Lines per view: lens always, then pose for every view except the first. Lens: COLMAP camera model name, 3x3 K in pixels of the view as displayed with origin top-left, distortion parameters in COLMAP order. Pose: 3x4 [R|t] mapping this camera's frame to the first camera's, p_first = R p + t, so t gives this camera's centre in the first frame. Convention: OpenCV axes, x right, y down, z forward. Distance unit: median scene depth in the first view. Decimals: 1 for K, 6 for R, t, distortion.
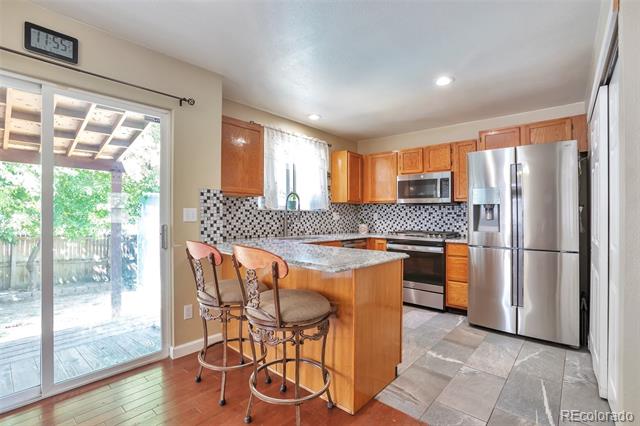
lens RADIAL K [[298.0, 0, 320.0], [0, 298.0, 213.0], [0, 0, 1]] dist [-0.056301, 0.023429]
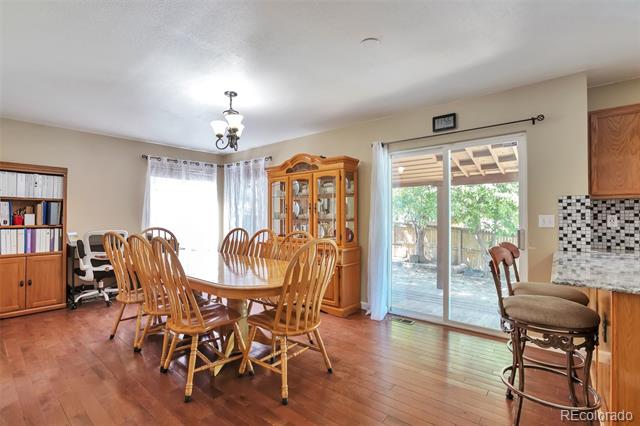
lens RADIAL K [[298.4, 0, 320.0], [0, 298.4, 213.0], [0, 0, 1]] dist [-0.004119, -0.000133]
pose [[0.042885, -0.019456, -0.998891, 0.456711], [0.005073, 0.999802, -0.019256, -0.005199], [0.999067, -0.004241, 0.042975, 0.092302]]
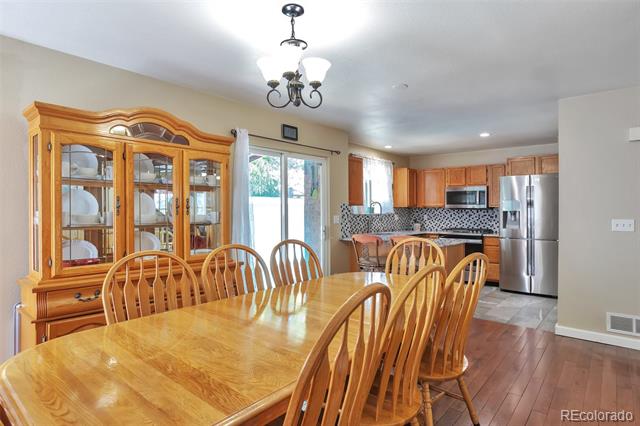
lens RADIAL K [[364.7, 0, 320.0], [0, 364.7, 213.0], [0, 0, 1]] dist [-0.003497, -0.000155]
pose [[0.999751, -0.005390, 0.021672, -0.430161], [0.005102, 0.999898, 0.013345, -0.043417], [-0.021742, -0.013231, 0.999676, -0.798862]]
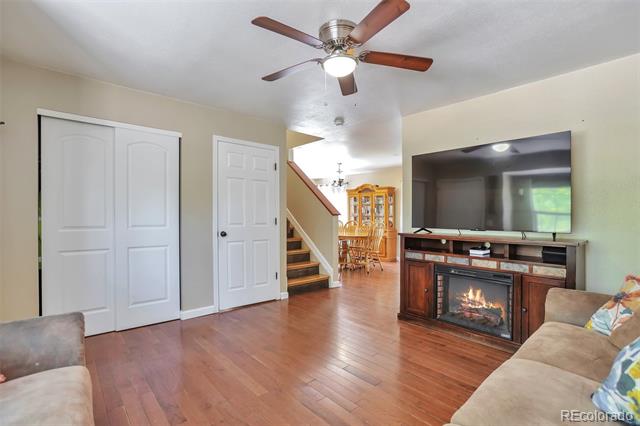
lens RADIAL K [[298.0, 0, 320.0], [0, 298.0, 213.0], [0, 0, 1]] dist [-0.056301, 0.023429]
pose [[-0.109225, -0.017632, -0.993861, 1.744880], [0.001941, 0.999837, -0.017951, 0.012191], [0.994015, -0.003890, -0.109173, -0.046548]]
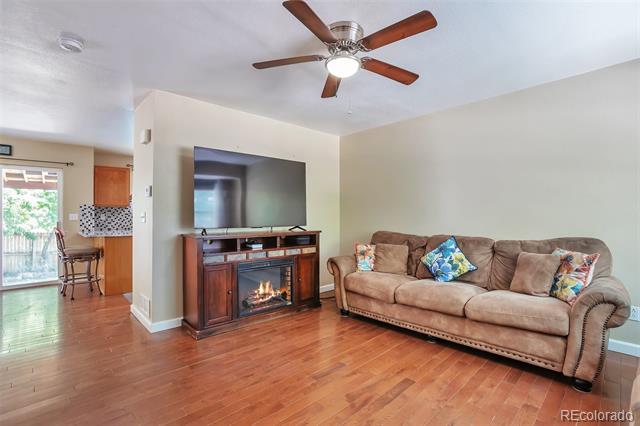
lens RADIAL K [[298.4, 0, 320.0], [0, 298.4, 213.0], [0, 0, 1]] dist [-0.004119, -0.000133]
pose [[0.994389, -0.011640, -0.105143, 1.148718], [0.011445, 0.999931, -0.002458, 0.002183], [0.105164, 0.001241, 0.994454, -0.698566]]
